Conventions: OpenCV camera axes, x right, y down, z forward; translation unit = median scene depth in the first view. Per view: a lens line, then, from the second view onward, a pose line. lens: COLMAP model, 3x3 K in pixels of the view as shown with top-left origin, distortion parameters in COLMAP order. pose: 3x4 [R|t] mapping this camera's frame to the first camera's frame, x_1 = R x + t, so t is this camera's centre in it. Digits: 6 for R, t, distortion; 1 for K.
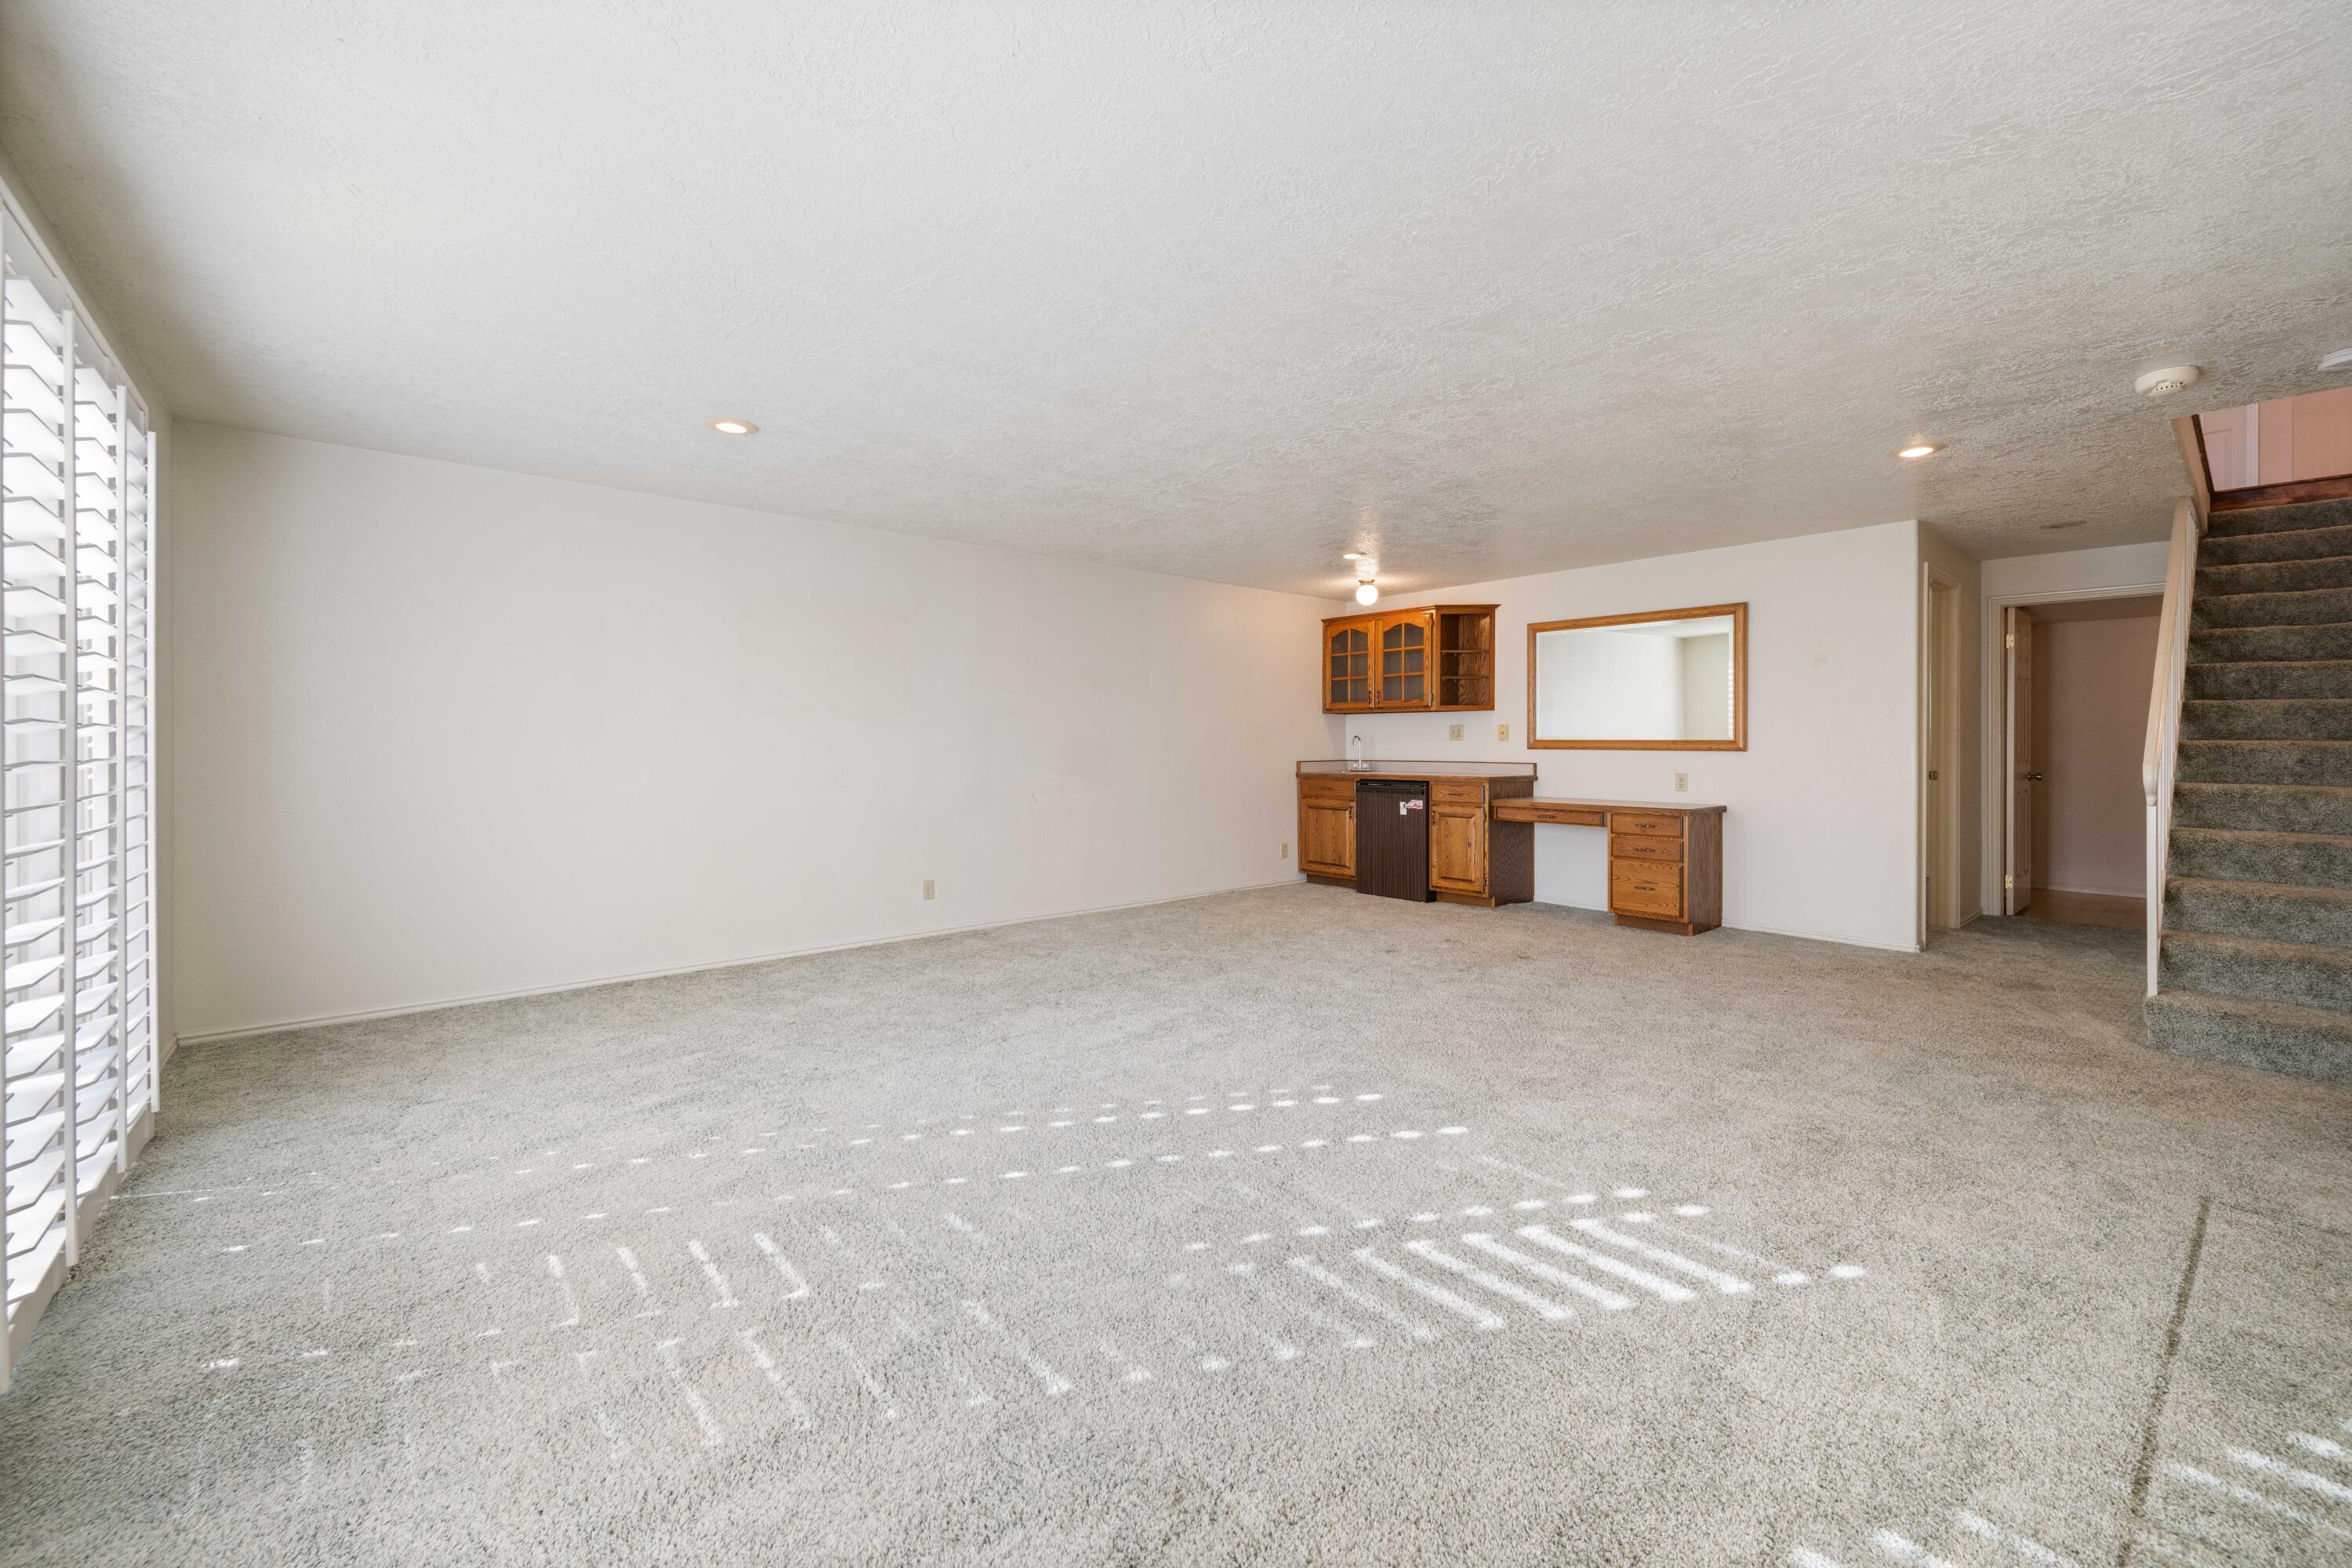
lens RADIAL K [[926.6, 0, 1177.3], [0, 926.6, 749.0], [0, 0, 1]] dist [-0.007116, 0.000083]
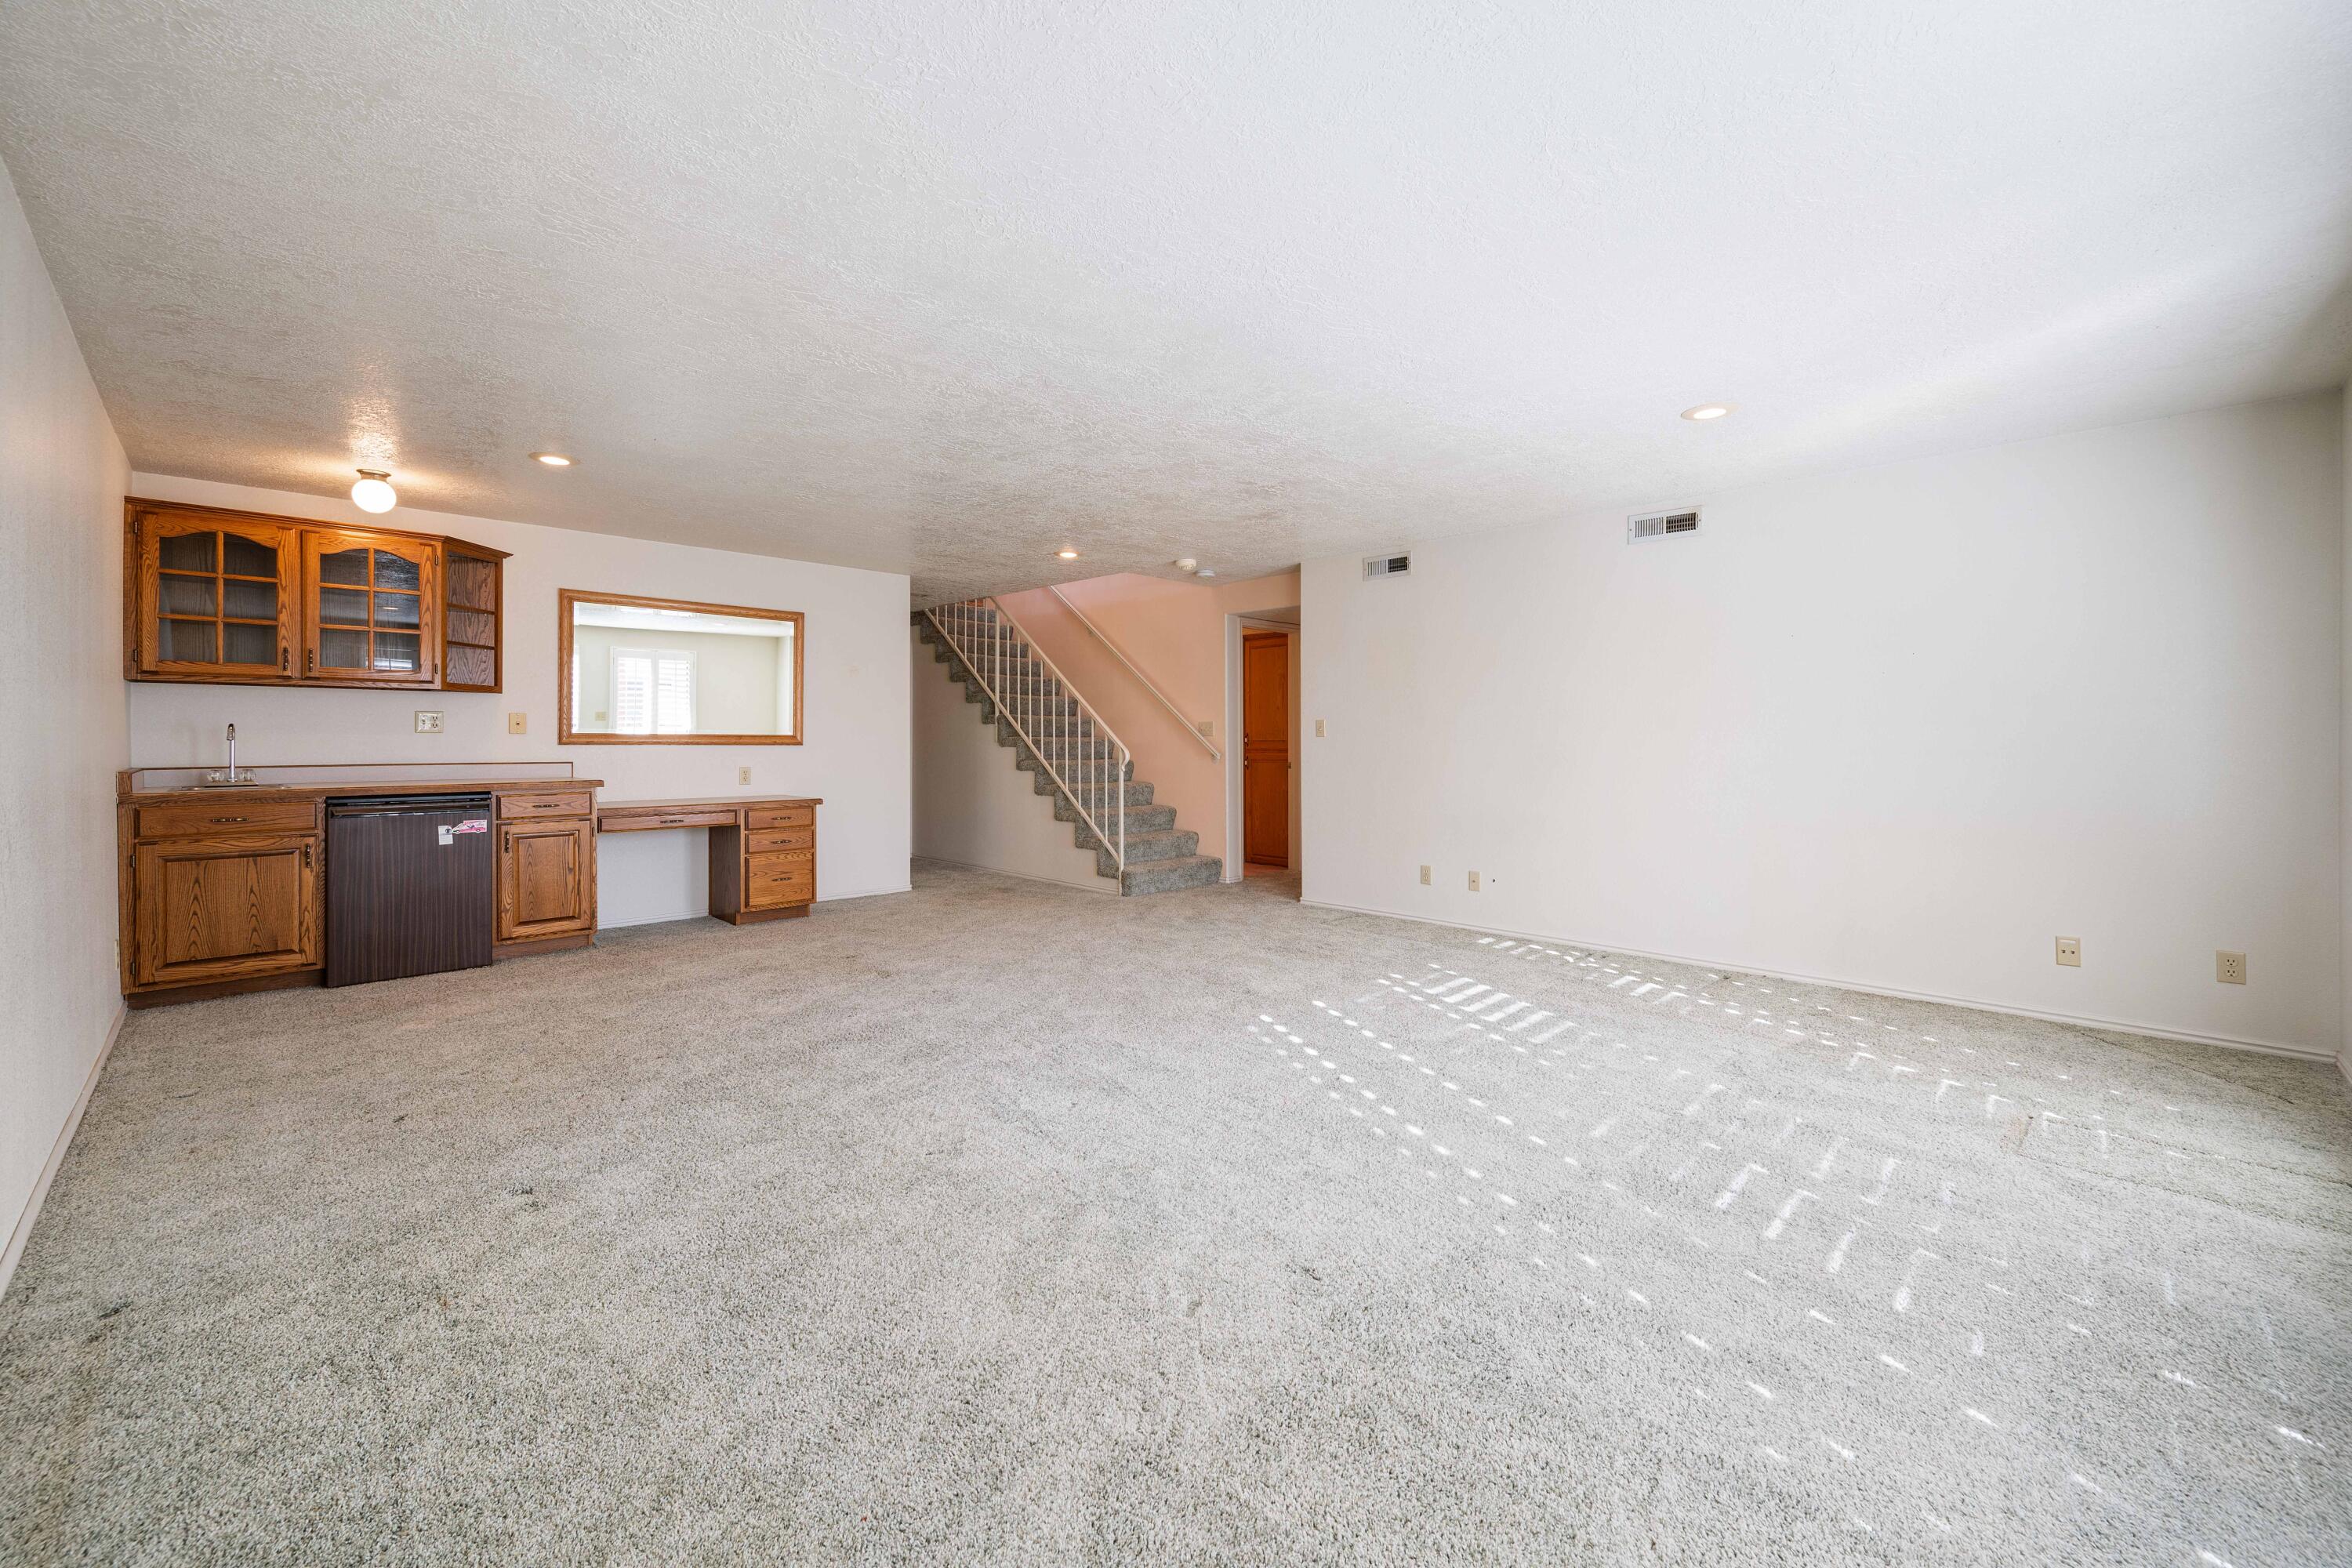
lens RADIAL K [[926.6, 0, 1177.3], [0, 926.6, 749.0], [0, 0, 1]] dist [-0.007116, 0.000083]
pose [[-0.057822, -0.009513, 0.998282, -0.461678], [0.004457, 0.999942, 0.009787, -0.001844], [-0.998317, 0.005015, -0.057776, 0.529230]]
